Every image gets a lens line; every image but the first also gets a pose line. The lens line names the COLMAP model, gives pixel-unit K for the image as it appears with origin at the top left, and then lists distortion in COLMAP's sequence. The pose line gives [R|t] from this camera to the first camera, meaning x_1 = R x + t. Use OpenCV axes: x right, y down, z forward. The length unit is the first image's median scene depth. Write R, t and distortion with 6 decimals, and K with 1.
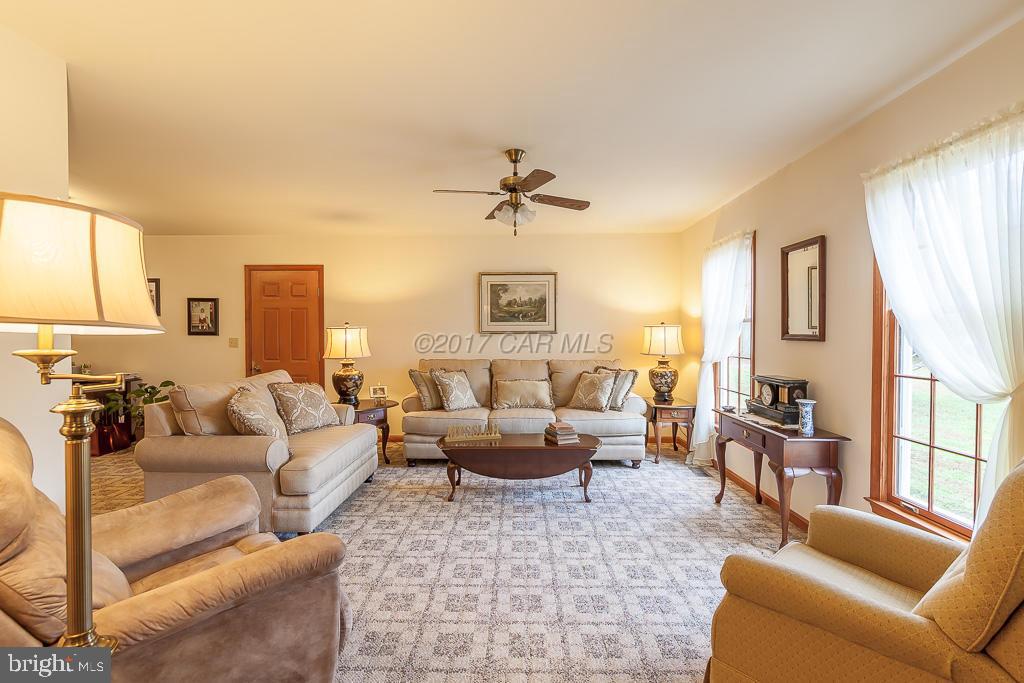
lens RADIAL K [[465.4, 0, 508.2], [0, 465.4, 339.3], [0, 0, 1]] dist [-0.003669, 0.001424]
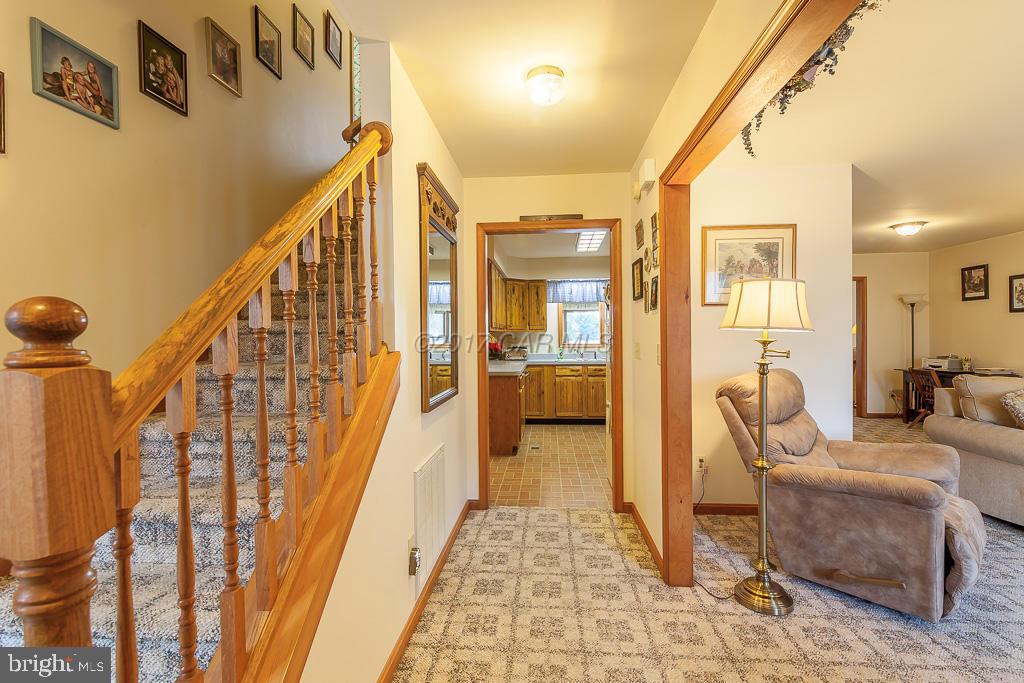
lens RADIAL K [[465.4, 0, 508.8], [0, 465.4, 345.2], [0, 0, 1]] dist [-0.003669, 0.001424]
pose [[-0.062710, 0.019349, -0.997844, 0.520803], [-0.000294, 0.999812, 0.019405, 0.002798], [0.998032, 0.001510, -0.062693, -0.057301]]
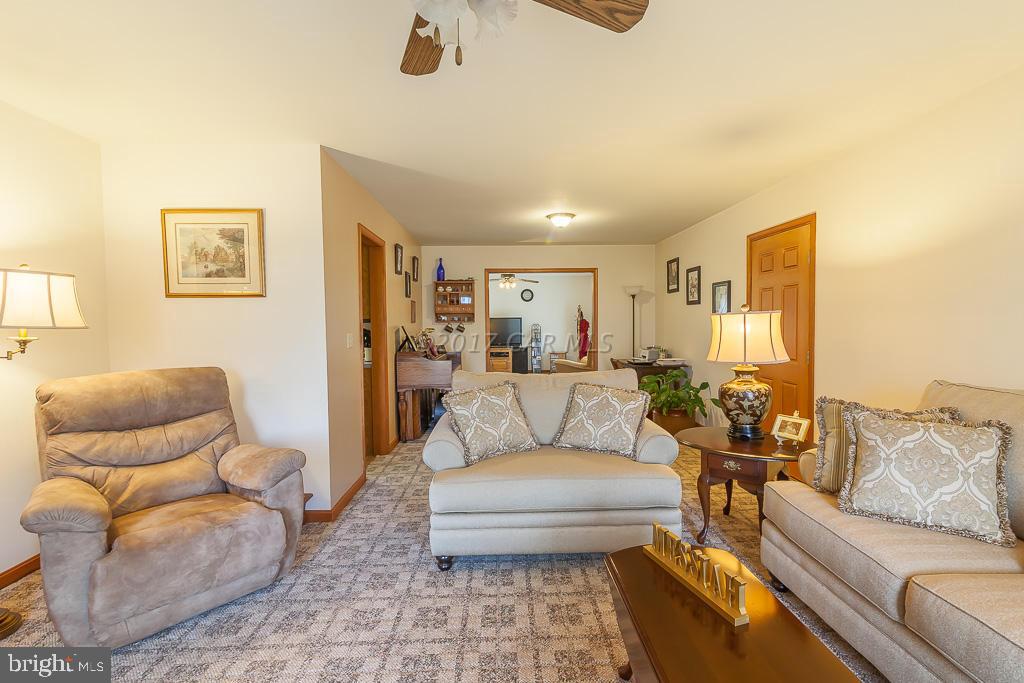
lens RADIAL K [[465.4, 0, 509.1], [0, 465.4, 325.9], [0, 0, 1]] dist [-0.003669, 0.001424]
pose [[0.042201, 0.006024, -0.999091, 0.399852], [-0.000458, 0.999982, 0.006010, -0.016812], [0.999109, 0.000203, 0.042203, 0.999143]]
